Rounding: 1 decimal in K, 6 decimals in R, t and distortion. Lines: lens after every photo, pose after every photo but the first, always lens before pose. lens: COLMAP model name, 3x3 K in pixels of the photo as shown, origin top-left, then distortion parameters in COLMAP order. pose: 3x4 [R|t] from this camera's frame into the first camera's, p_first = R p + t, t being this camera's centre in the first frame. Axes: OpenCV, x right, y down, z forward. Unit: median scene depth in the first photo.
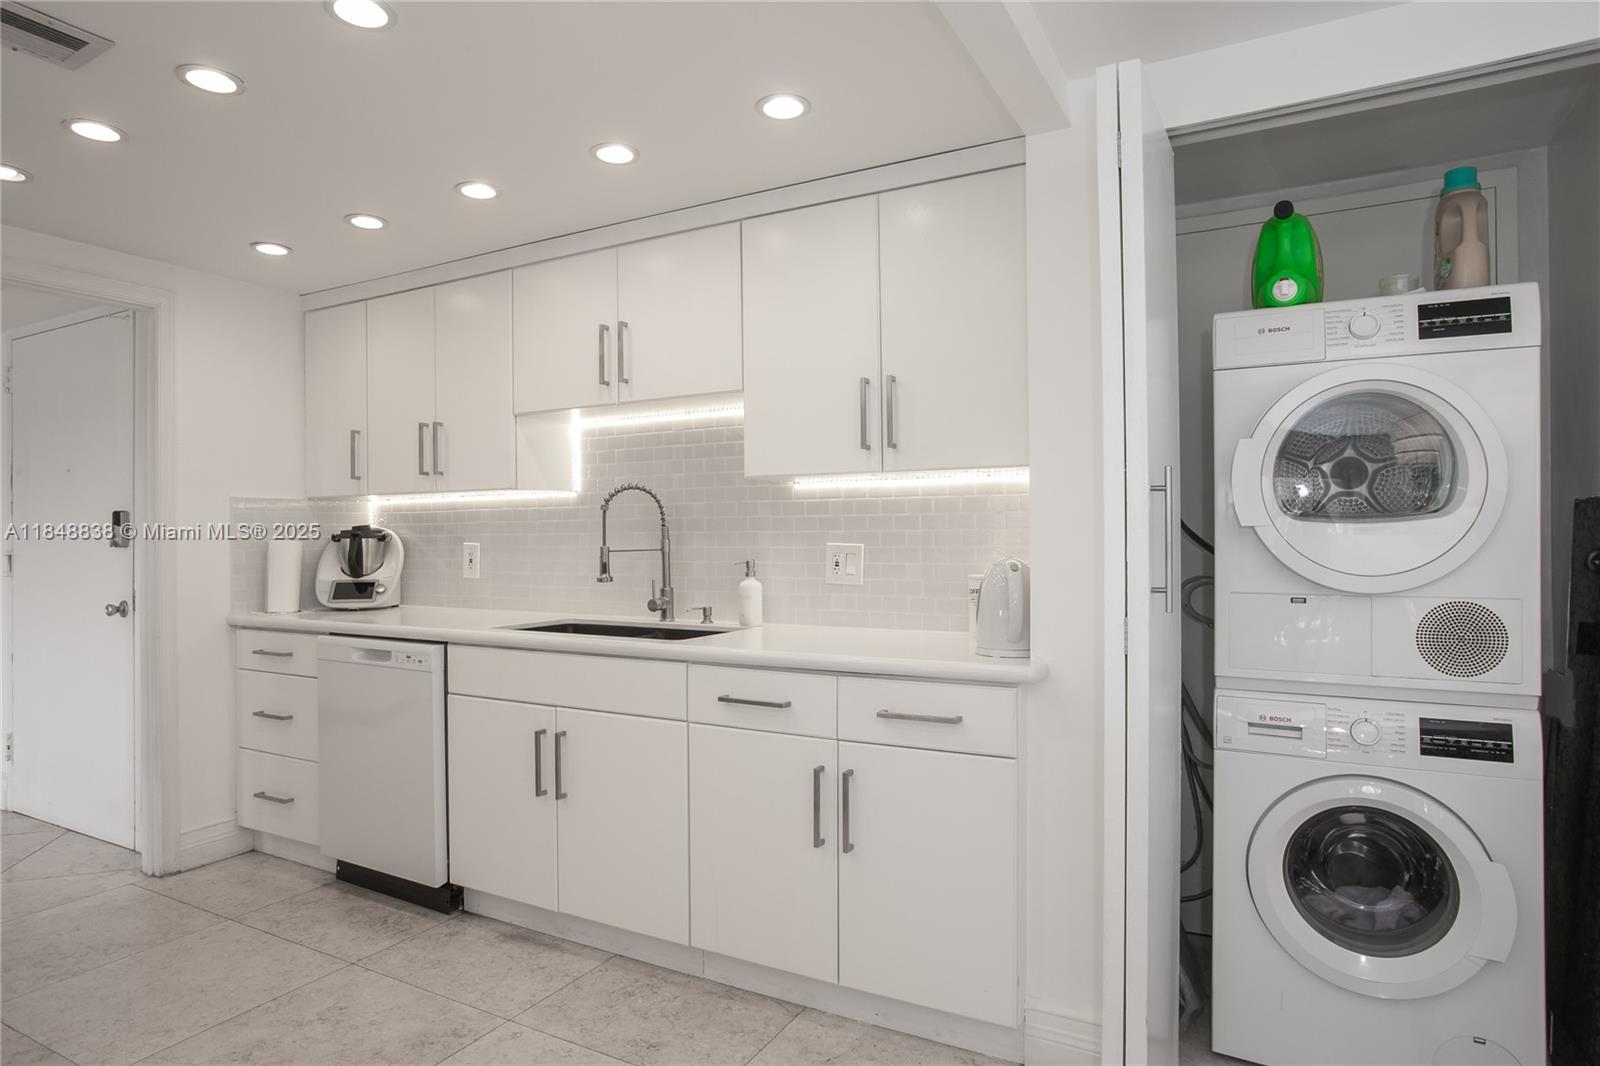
lens RADIAL K [[949.4, 0, 759.1], [0, 949.4, 533.9], [0, 0, 1]] dist [-0.001658, -0.000193]
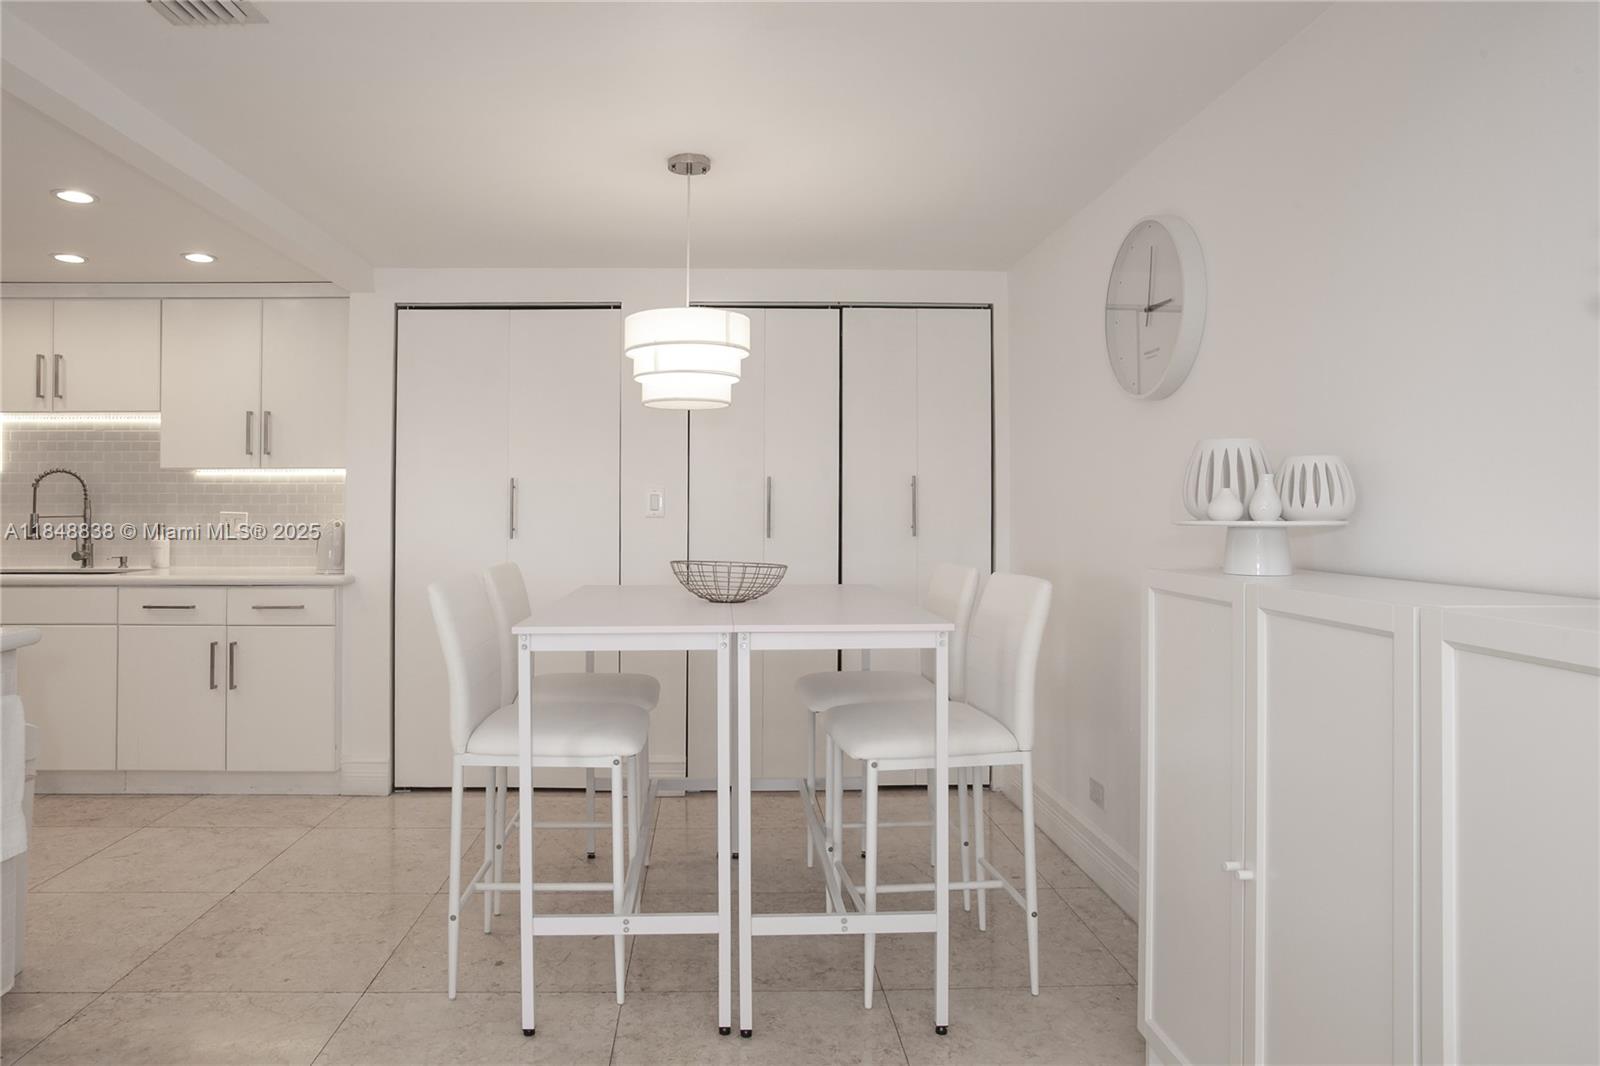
lens RADIAL K [[966.8, 0, 799.2], [0, 966.8, 489.7], [0, 0, 1]] dist [-0.021192, 0.003466]
pose [[0.814989, 0.017447, 0.579214, -0.065541], [-0.006500, 0.999759, -0.020969, 0.000410], [-0.579441, 0.013325, 0.814906, -0.803410]]
